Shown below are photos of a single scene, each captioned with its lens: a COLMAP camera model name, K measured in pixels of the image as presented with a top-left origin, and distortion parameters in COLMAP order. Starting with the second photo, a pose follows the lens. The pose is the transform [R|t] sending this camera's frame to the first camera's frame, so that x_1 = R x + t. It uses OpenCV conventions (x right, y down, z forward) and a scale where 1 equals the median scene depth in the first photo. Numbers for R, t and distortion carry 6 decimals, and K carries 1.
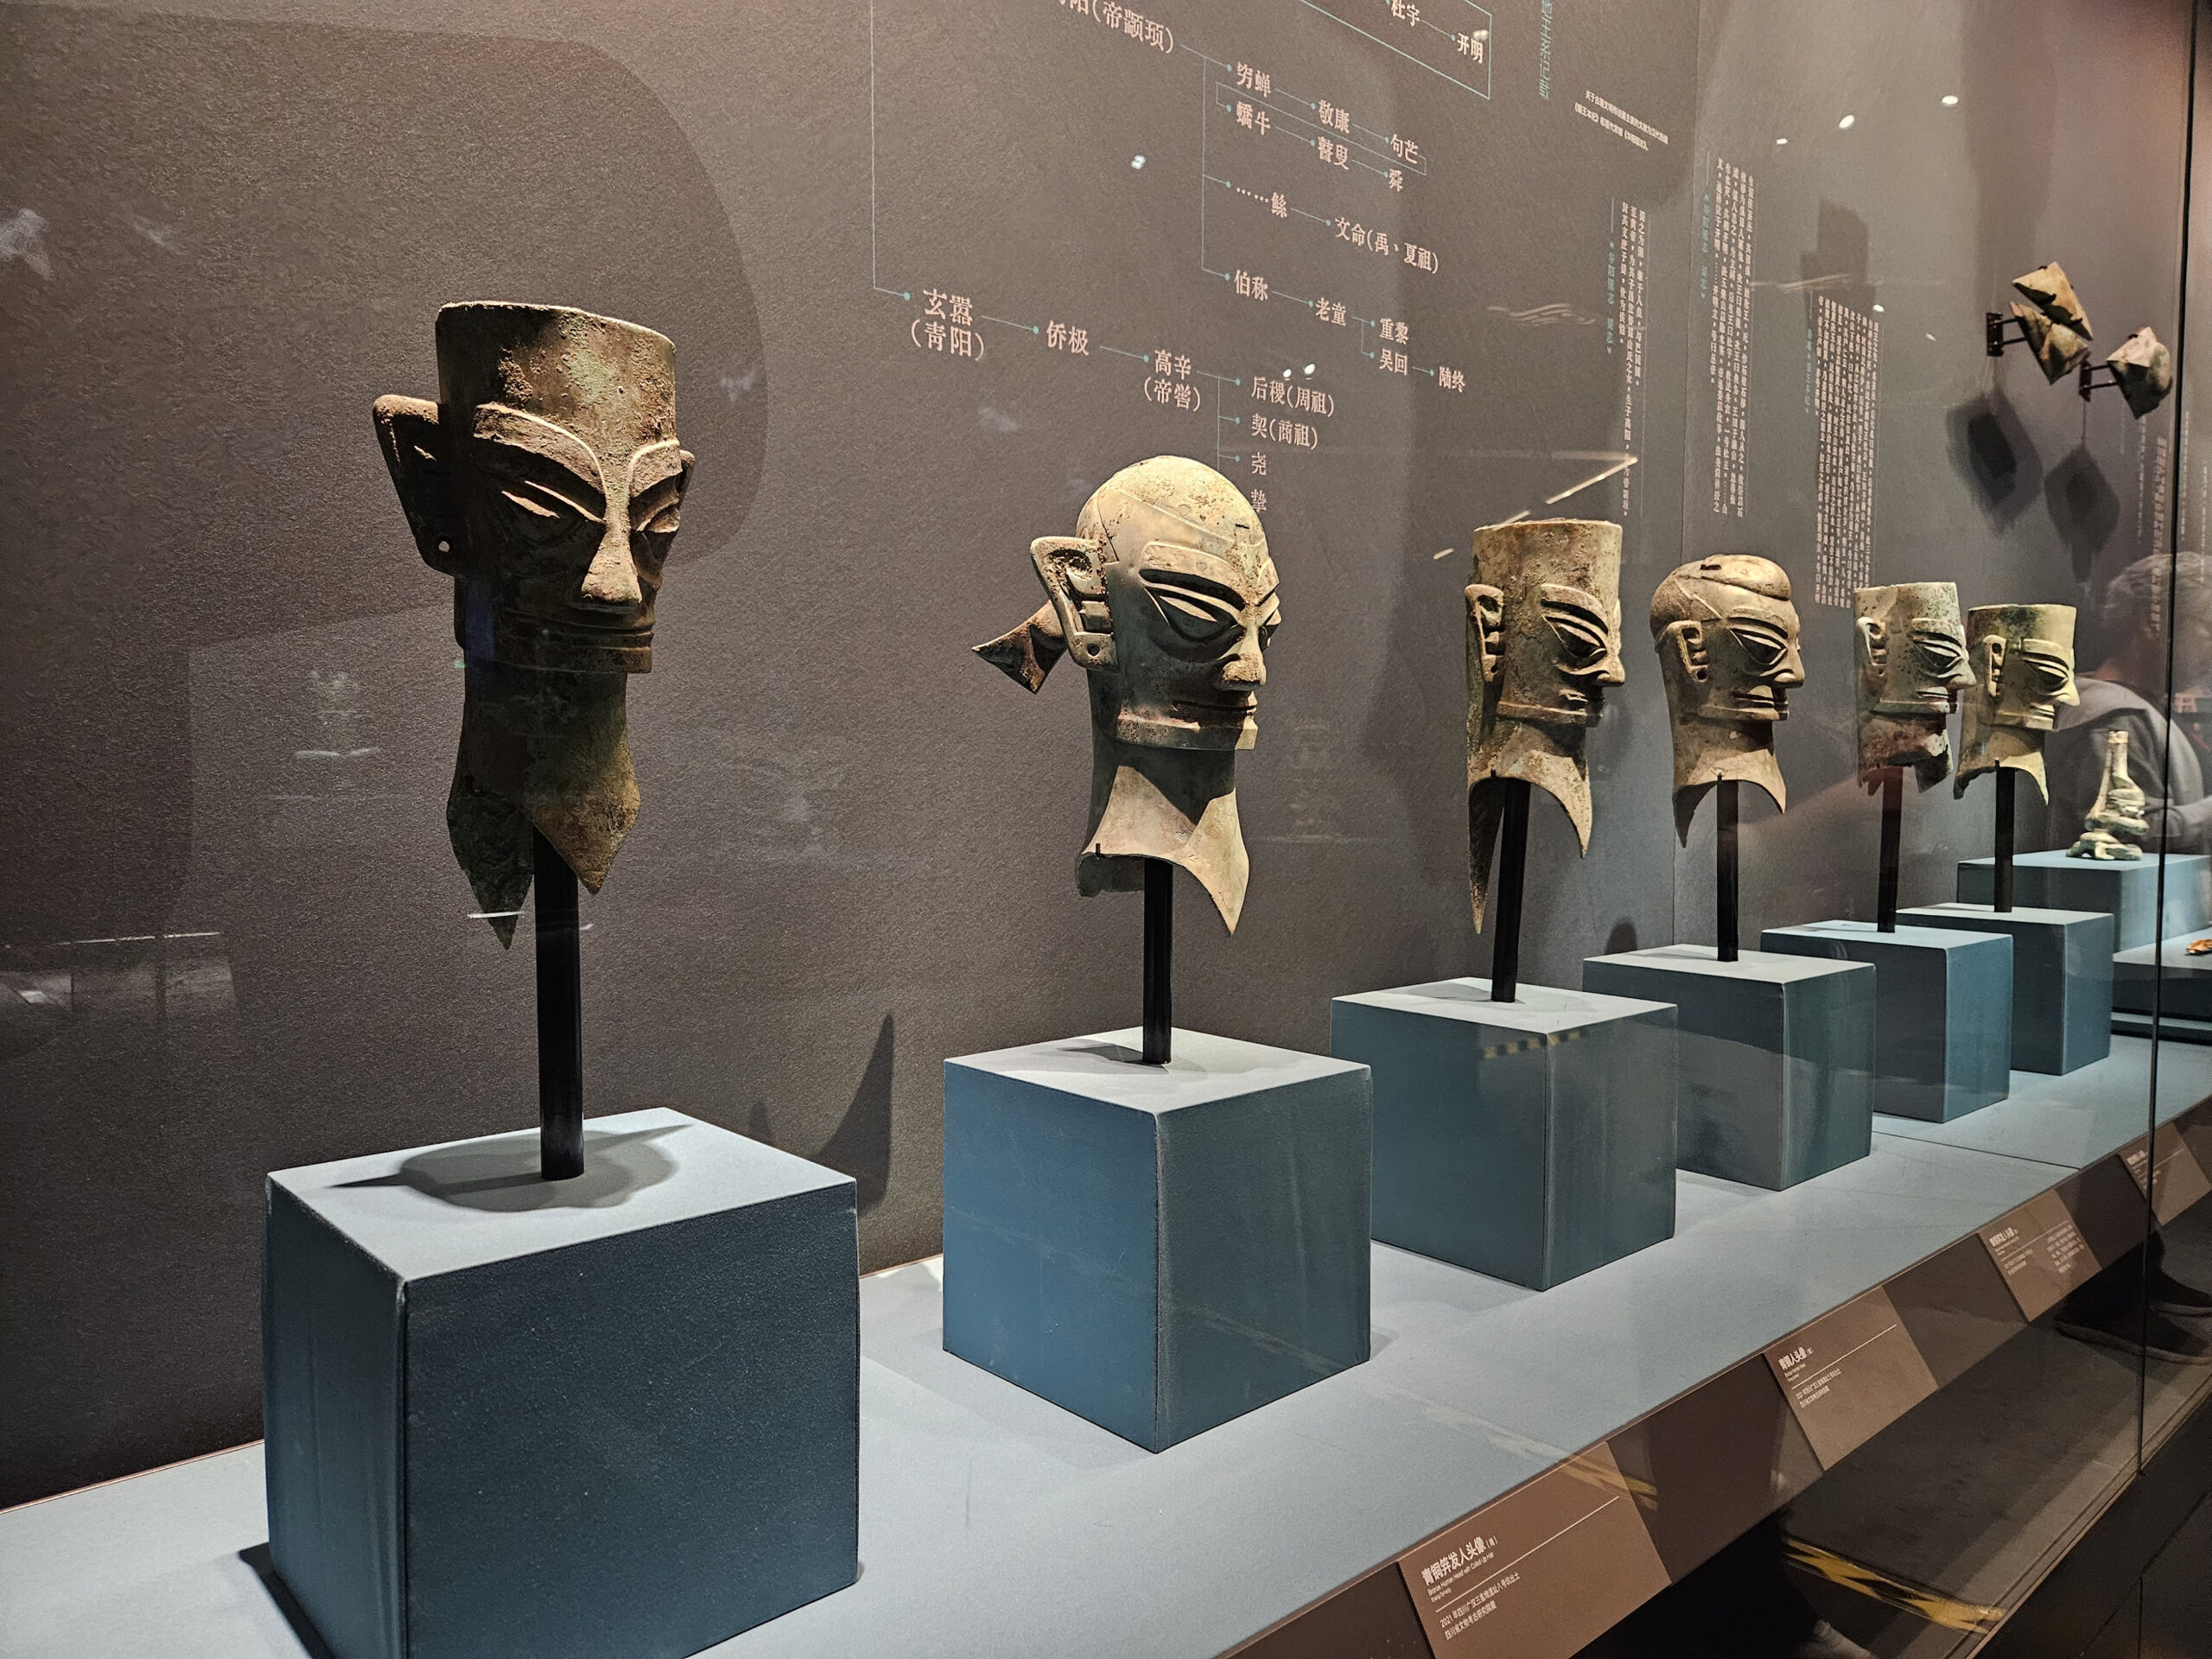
lens RADIAL K [[1492.7, 0, 1108.7], [0, 1492.7, 830.5], [0, 0, 1]] dist [0.011936, 0.001999]
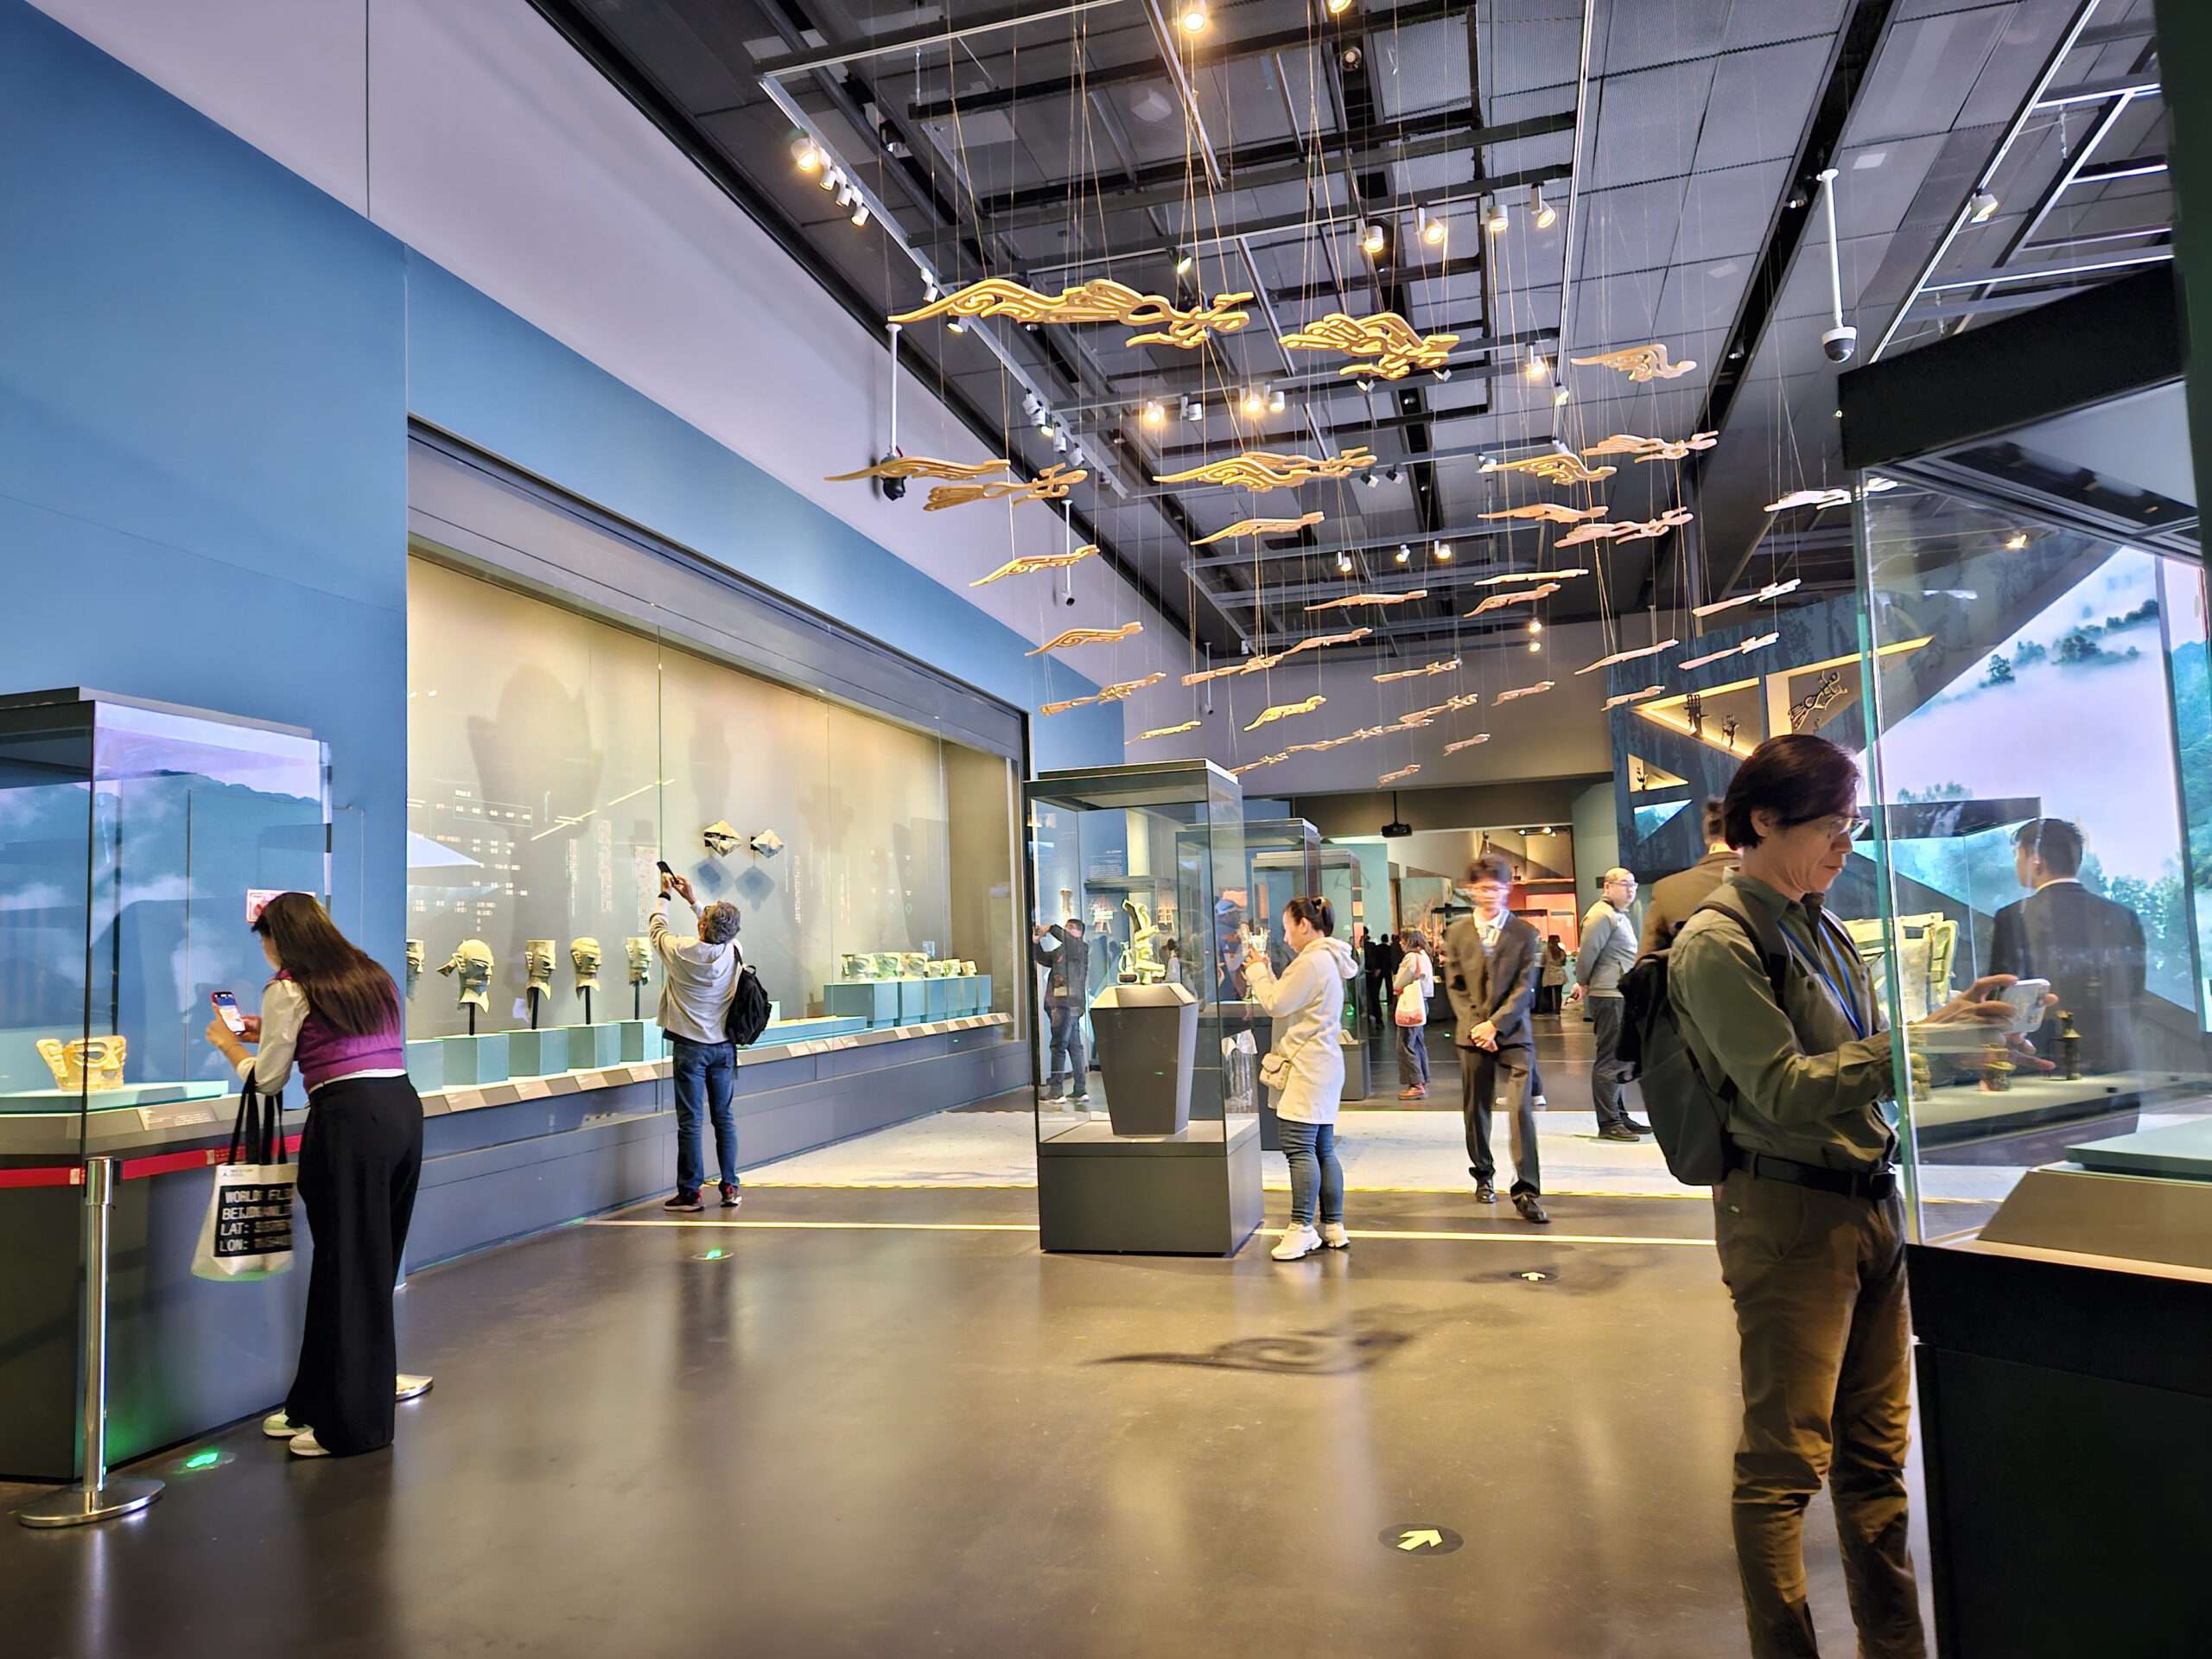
lens RADIAL K [[1492.7, 0, 1108.0], [0, 1492.7, 833.6], [0, 0, 1]] dist [0.011936, 0.001999]
pose [[0.841116, 0.008688, 0.540785, -0.880244], [0.064982, 0.991005, -0.116991, 0.174877], [-0.536937, 0.133544, 0.832985, -4.511732]]
